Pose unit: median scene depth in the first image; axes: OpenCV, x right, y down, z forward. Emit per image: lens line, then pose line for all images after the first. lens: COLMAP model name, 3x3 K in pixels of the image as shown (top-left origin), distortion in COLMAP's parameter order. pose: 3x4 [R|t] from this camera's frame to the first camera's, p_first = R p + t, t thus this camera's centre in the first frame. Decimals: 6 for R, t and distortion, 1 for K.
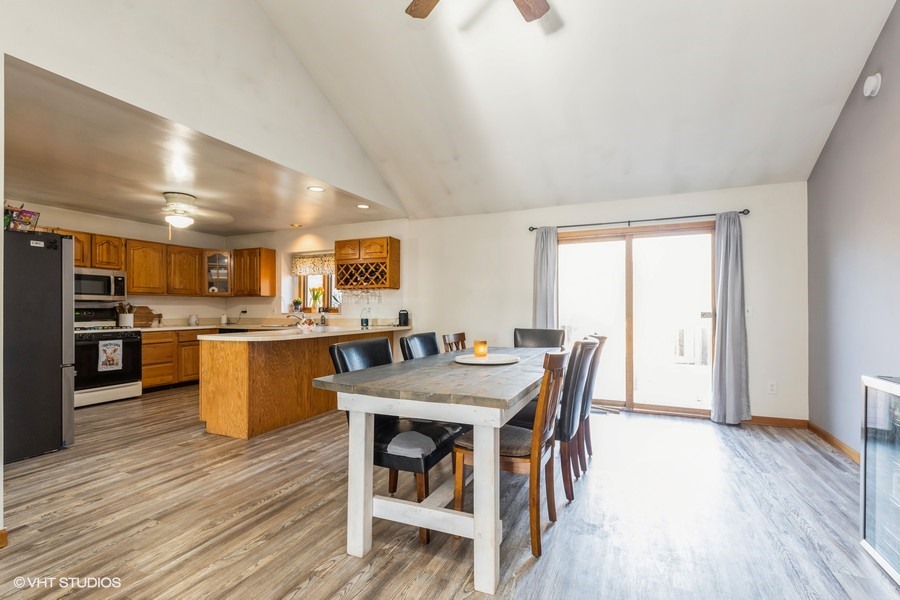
lens RADIAL K [[409.7, 0, 451.8], [0, 409.7, 307.1], [0, 0, 1]] dist [0.001640, -0.000291]
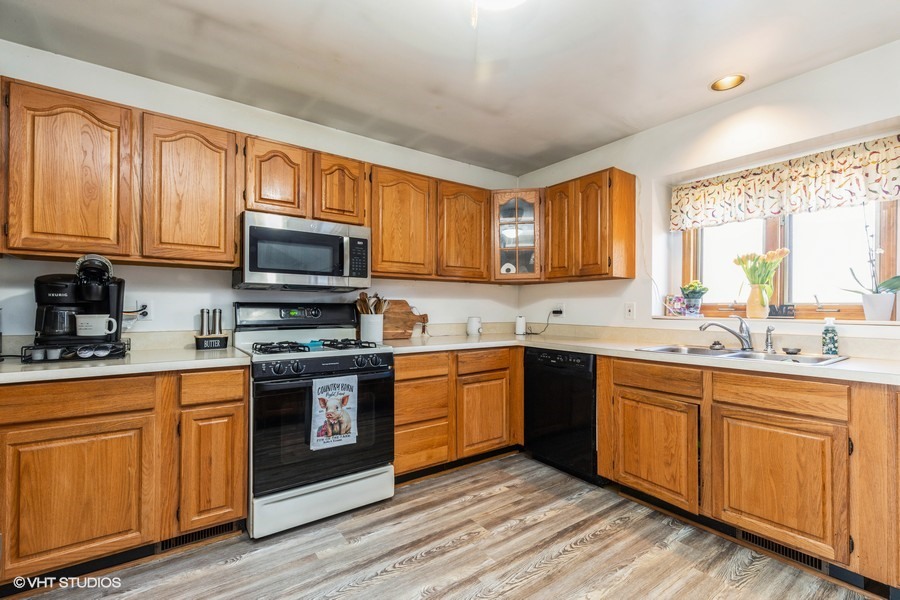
lens RADIAL K [[409.7, 0, 454.7], [0, 409.7, 303.0], [0, 0, 1]] dist [0.001640, -0.000291]
pose [[0.867066, 0.000363, -0.498193, -0.457633], [-0.004378, 0.999967, -0.006891, 0.005234], [0.498174, 0.008156, 0.867039, 0.619275]]
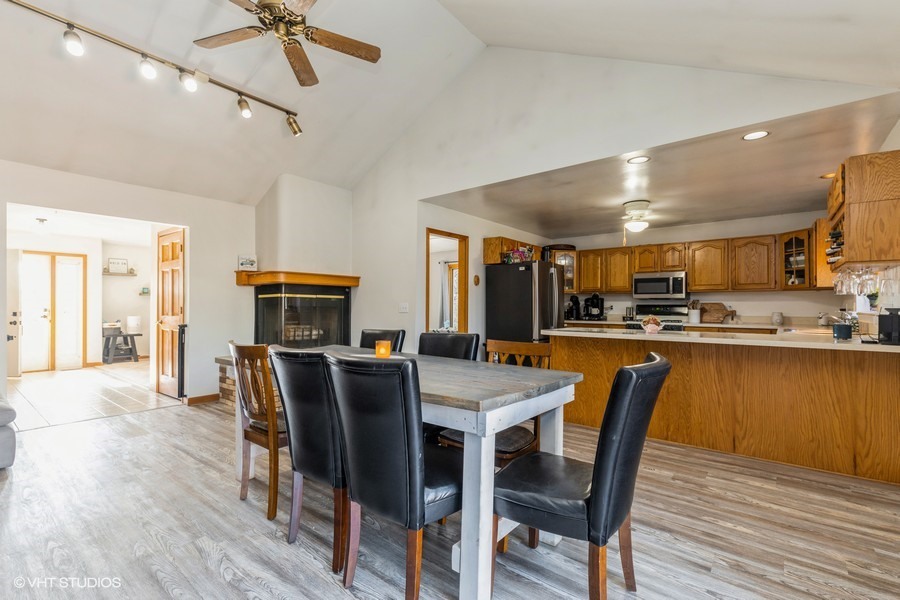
lens RADIAL K [[409.7, 0, 449.5], [0, 409.7, 305.4], [0, 0, 1]] dist [0.001640, -0.000291]
pose [[-0.268834, -0.006418, -0.963165, 0.461503], [-0.003181, 0.999978, -0.005776, 0.013773], [0.963181, 0.001511, -0.268848, 0.672677]]
